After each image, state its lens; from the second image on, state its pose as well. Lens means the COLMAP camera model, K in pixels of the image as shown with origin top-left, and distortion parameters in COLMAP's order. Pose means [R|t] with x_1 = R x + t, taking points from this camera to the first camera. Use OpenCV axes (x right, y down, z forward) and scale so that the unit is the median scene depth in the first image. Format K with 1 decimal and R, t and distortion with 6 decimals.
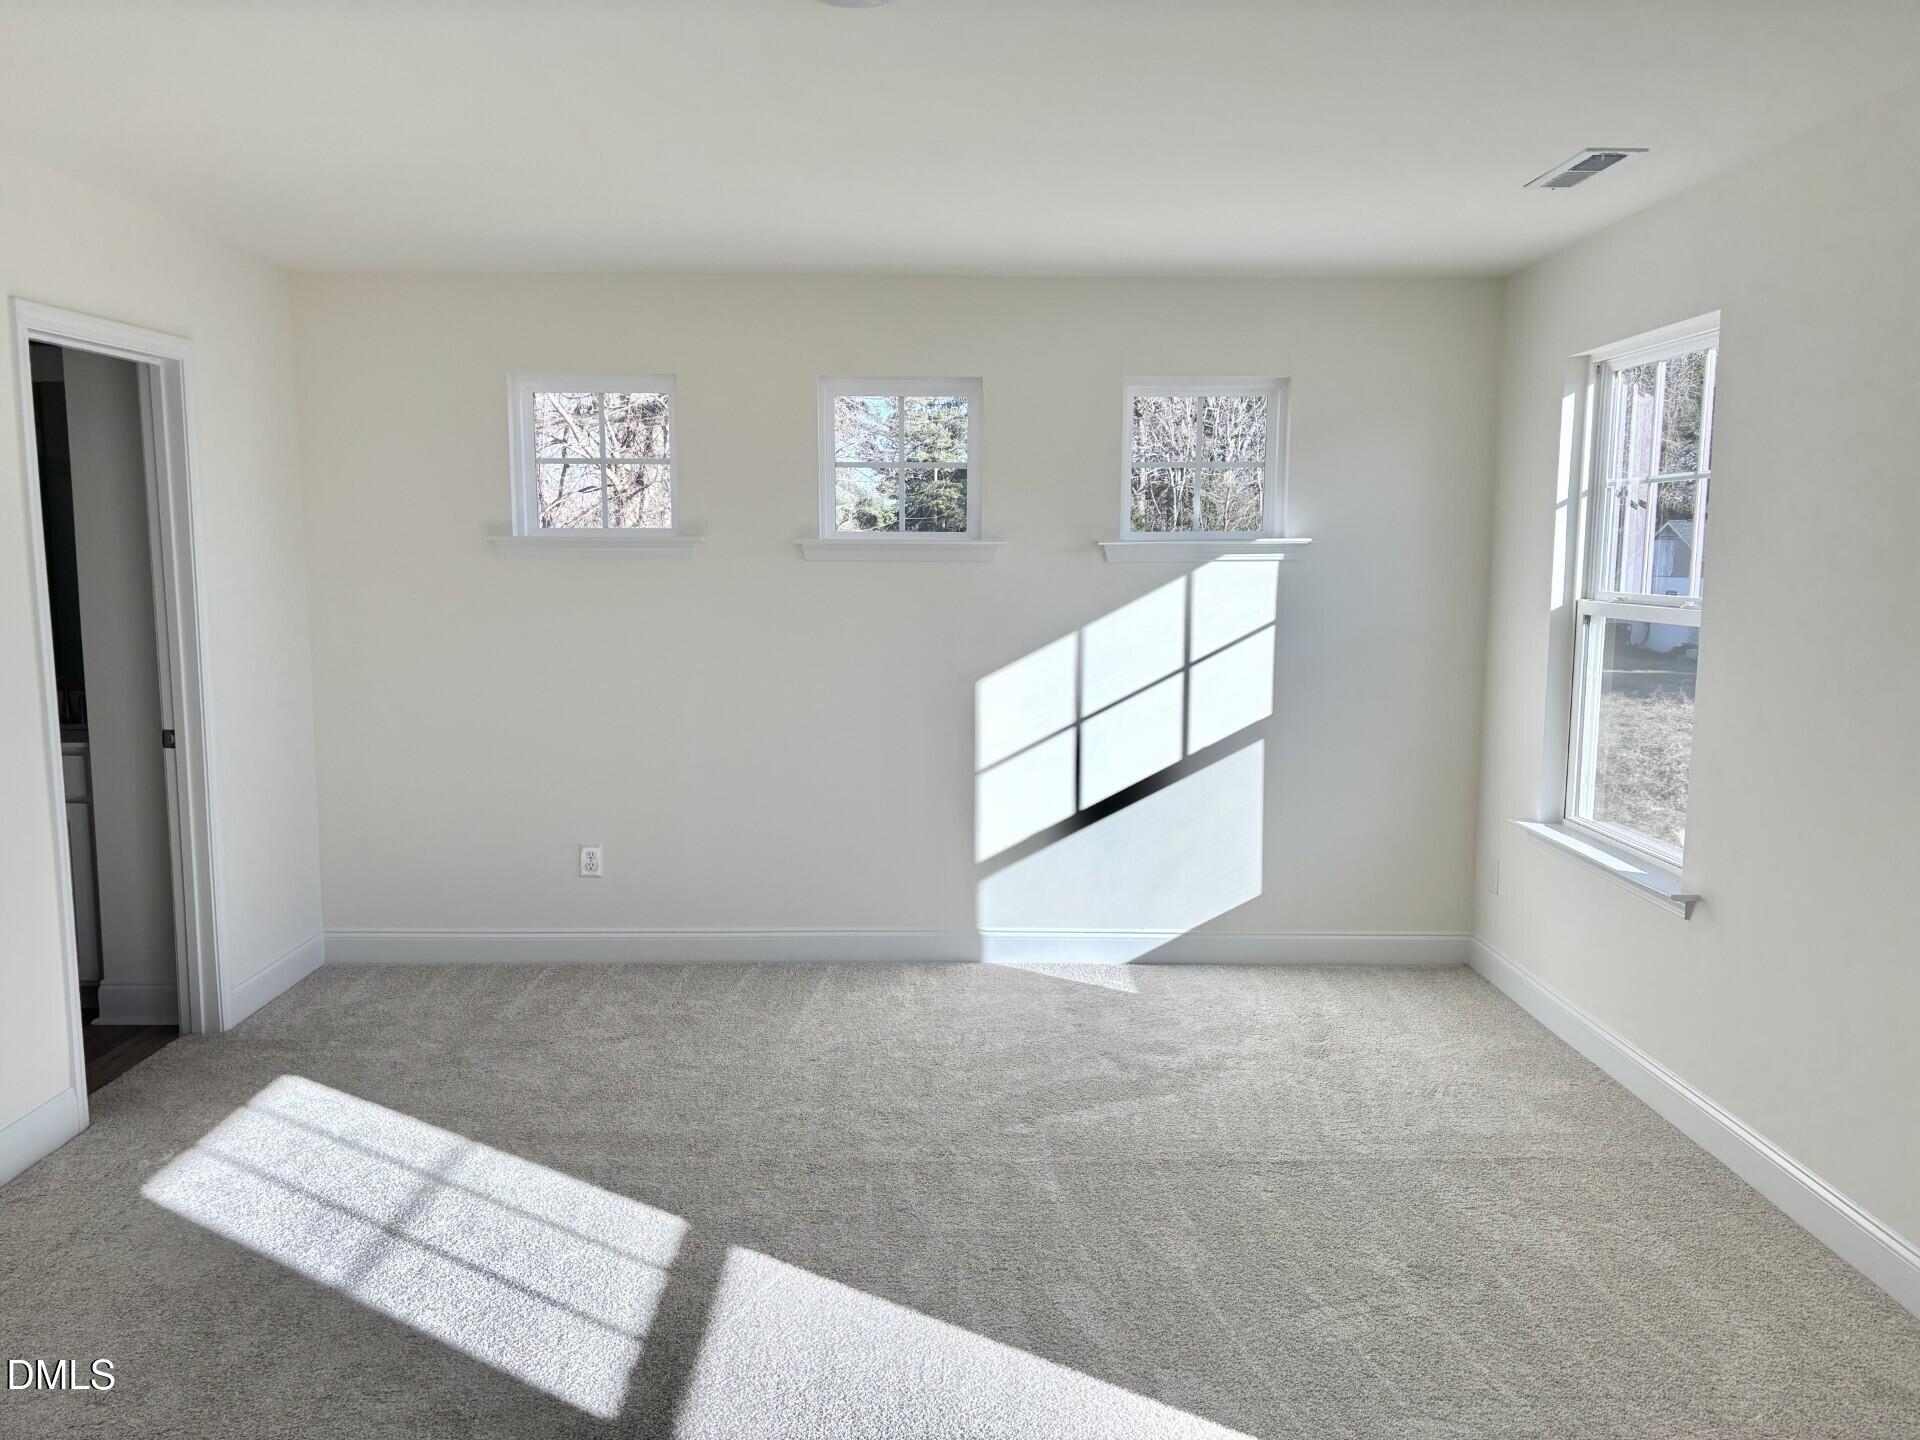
lens RADIAL K [[1455.8, 0, 960.5], [0, 1455.8, 761.8], [0, 0, 1]] dist [0.169270, -0.177162]
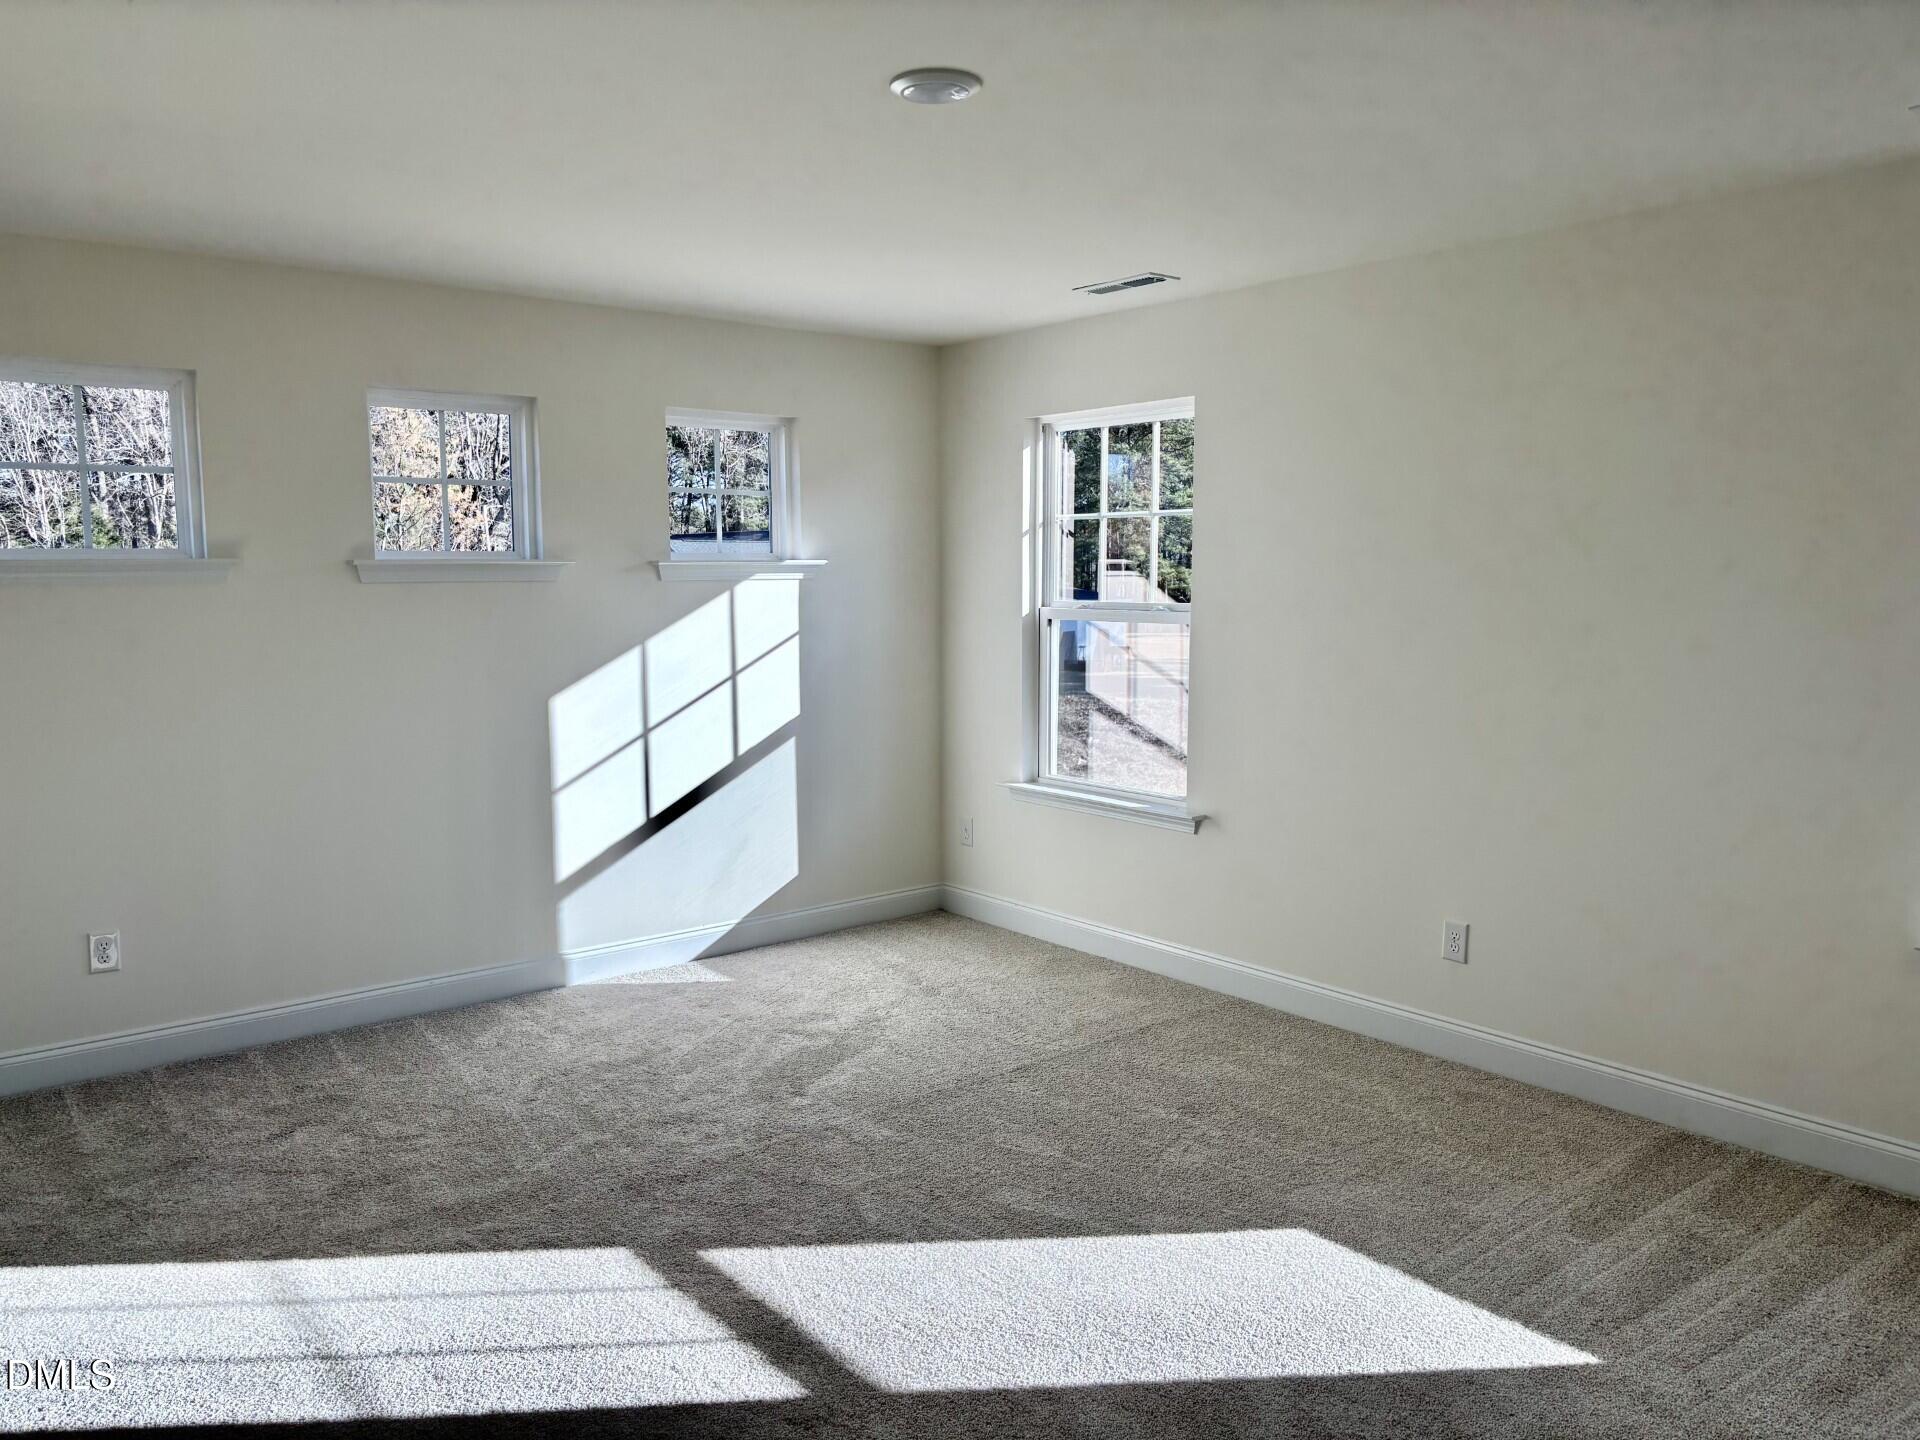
lens RADIAL K [[1461.6, 0, 959.0], [0, 1461.6, 741.9], [0, 0, 1]] dist [0.227479, -0.136253]
pose [[0.788521, -0.077859, 0.610059, -0.386074], [0.094452, 0.995517, 0.004972, -0.005270], [-0.607711, 0.053701, 0.792340, 0.039738]]
